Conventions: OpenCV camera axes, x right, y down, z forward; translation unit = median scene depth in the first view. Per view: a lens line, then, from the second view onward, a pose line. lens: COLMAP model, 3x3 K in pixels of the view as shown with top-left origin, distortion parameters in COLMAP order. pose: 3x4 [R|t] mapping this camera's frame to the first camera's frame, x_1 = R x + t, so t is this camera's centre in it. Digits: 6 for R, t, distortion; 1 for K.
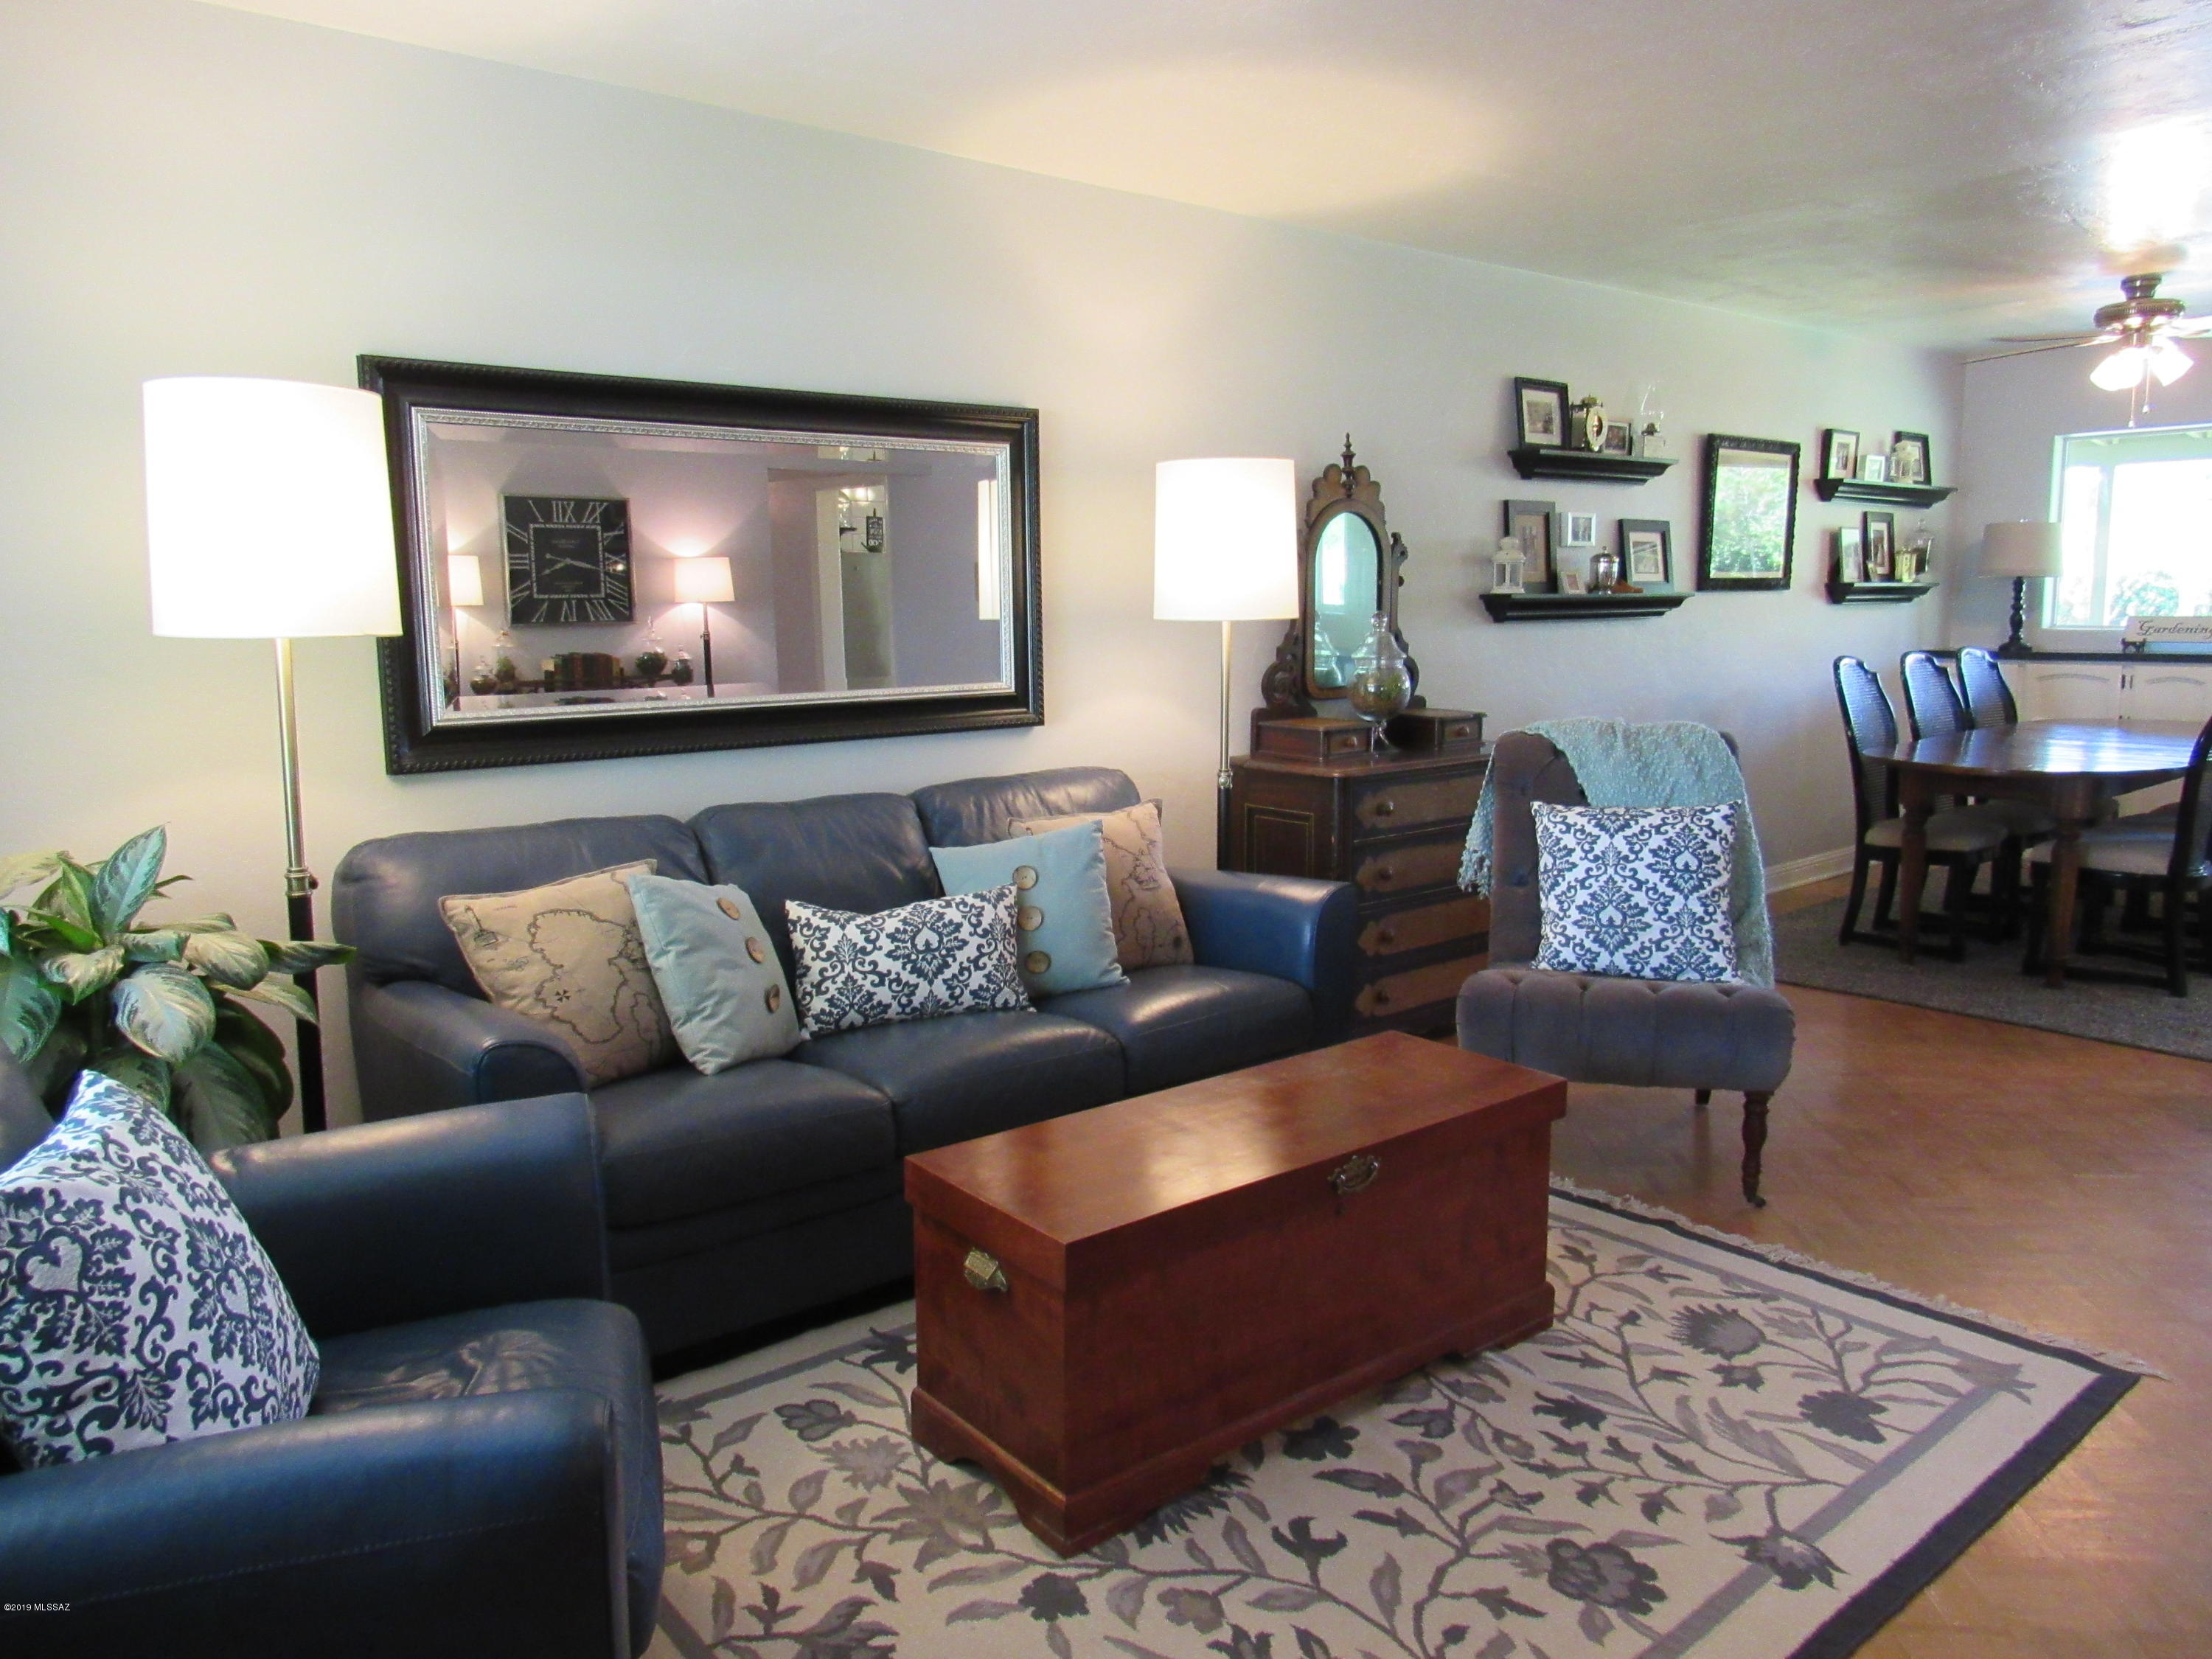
lens RADIAL K [[1571.4, 0, 1110.9], [0, 1571.4, 830.2], [0, 0, 1]] dist [-0.046264, 0.016932]
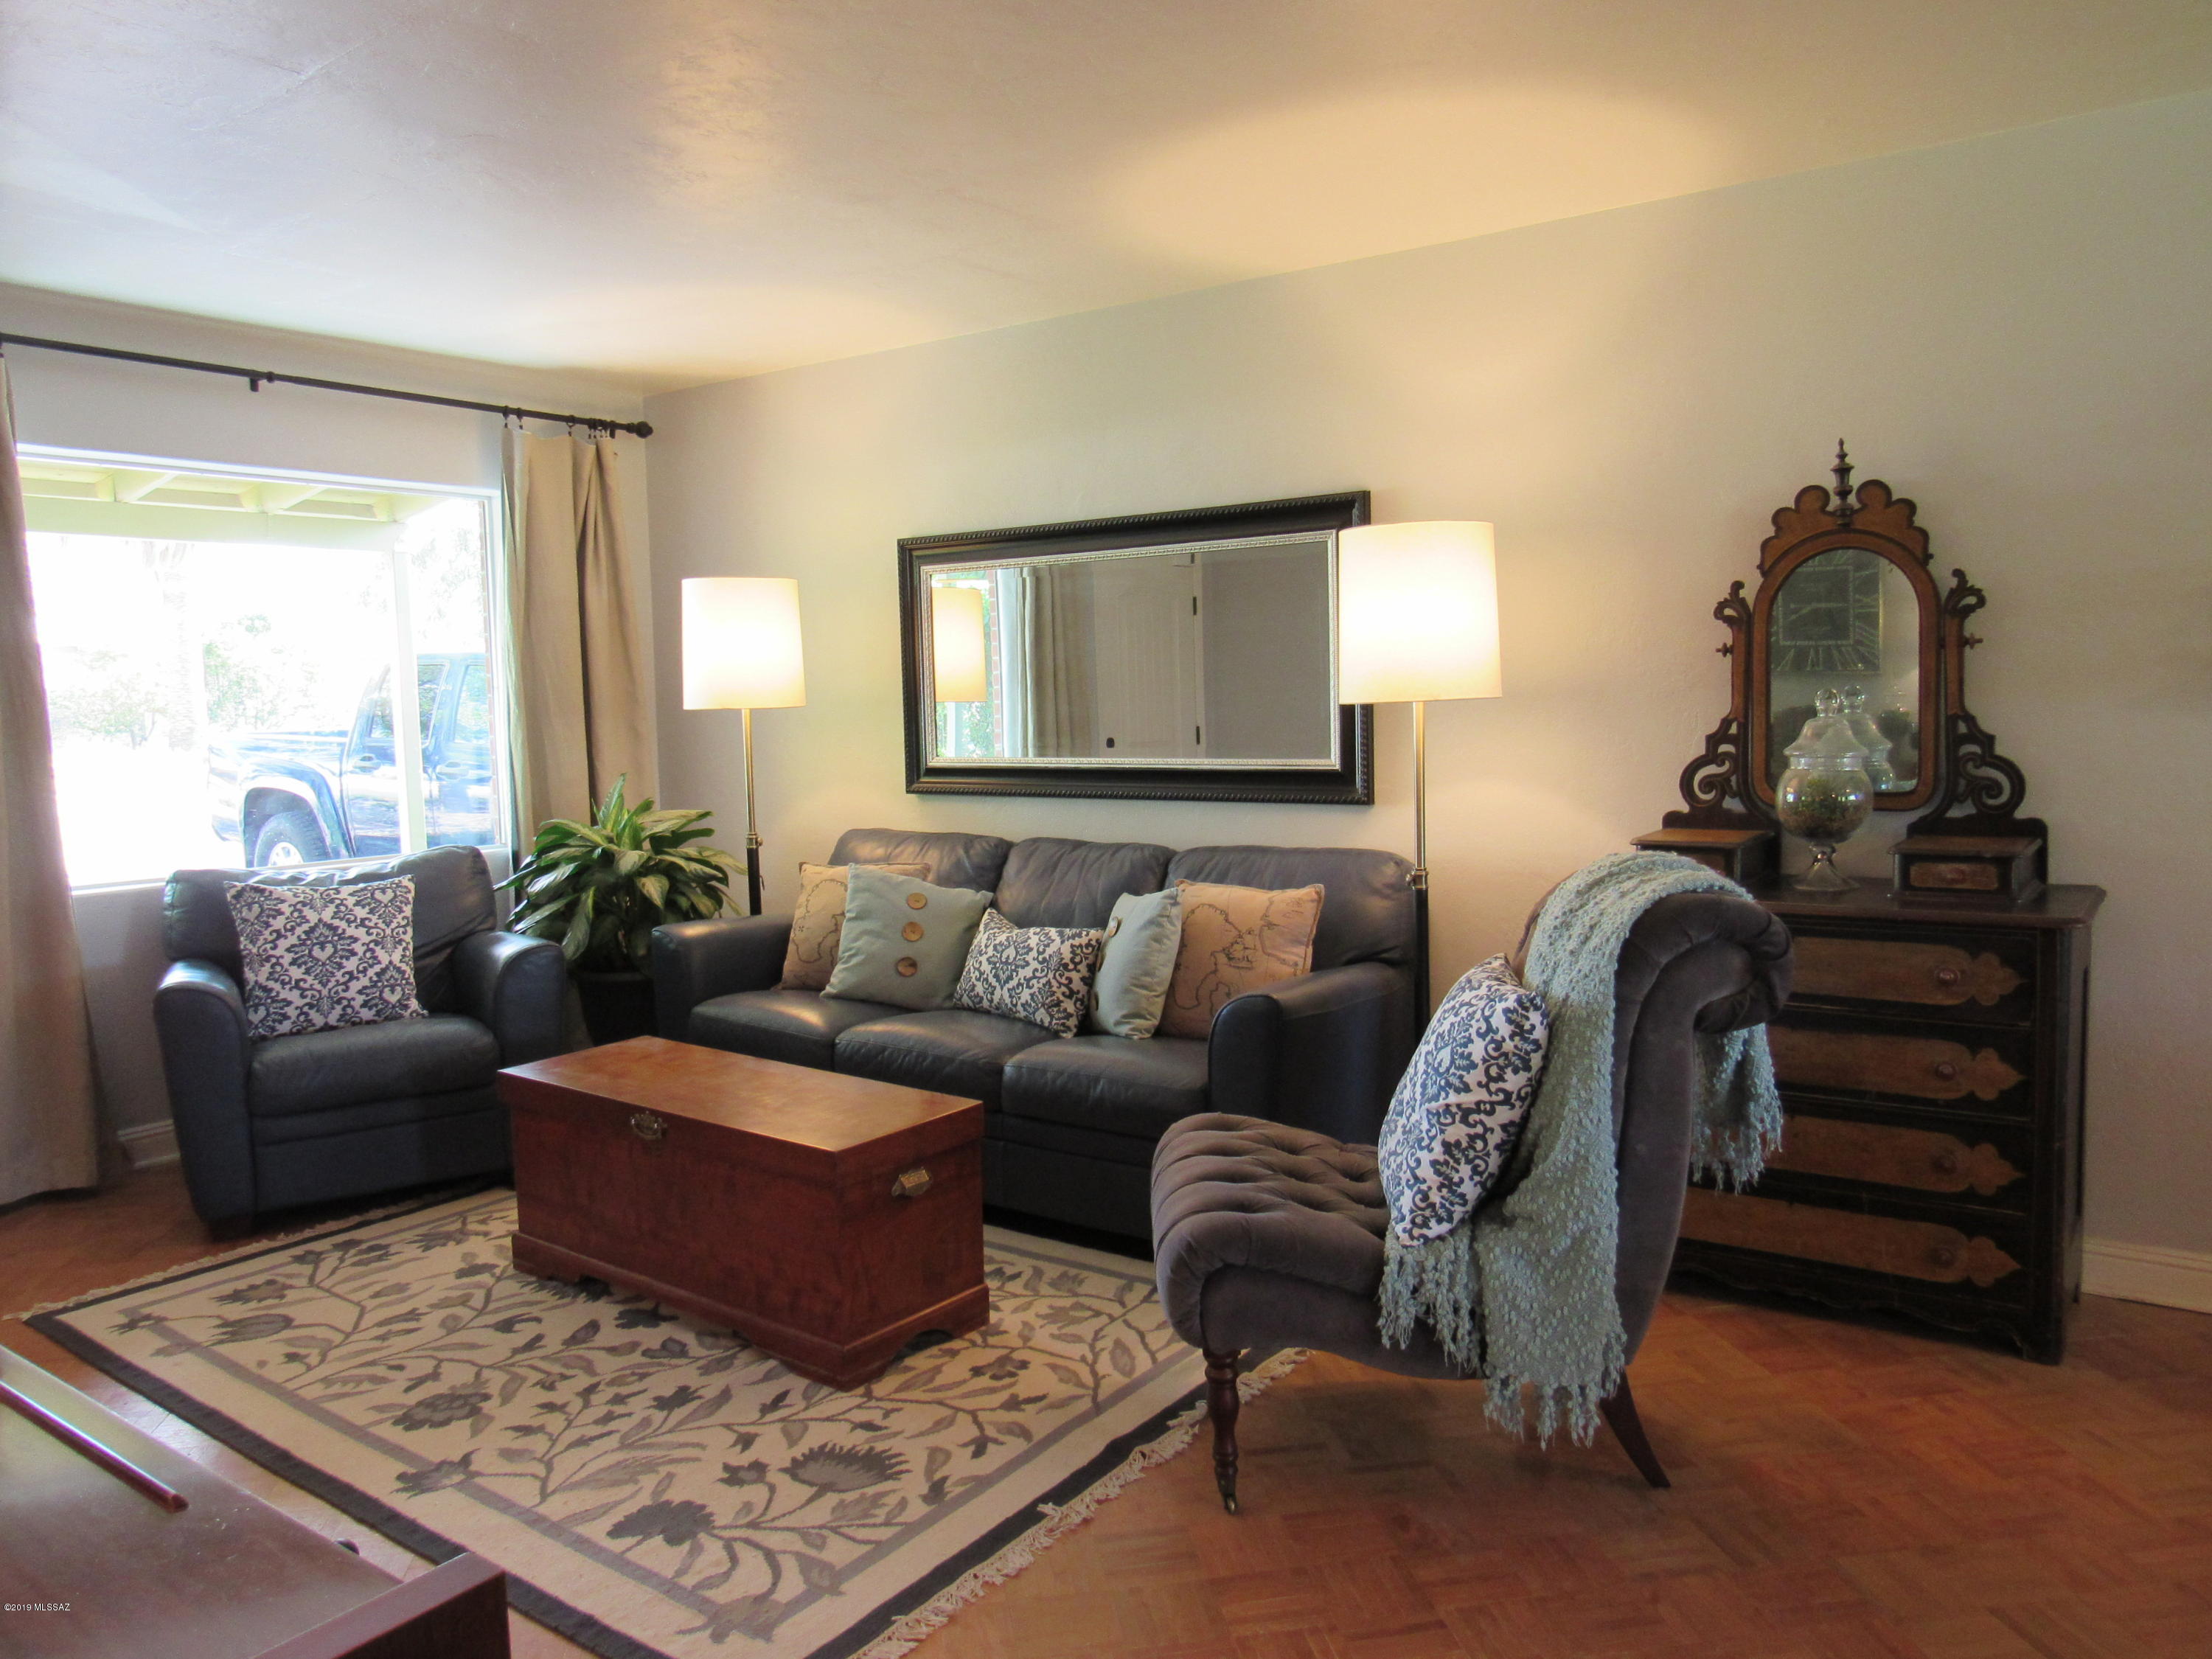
lens RADIAL K [[1571.4, 0, 1115.2], [0, 1571.4, 828.5], [0, 0, 1]] dist [-0.046264, 0.016932]
pose [[0.249454, 0.099876, -0.963222, 1.499206], [-0.108570, 0.991281, 0.074668, -0.182880], [0.962281, 0.085951, 0.258123, 0.994878]]
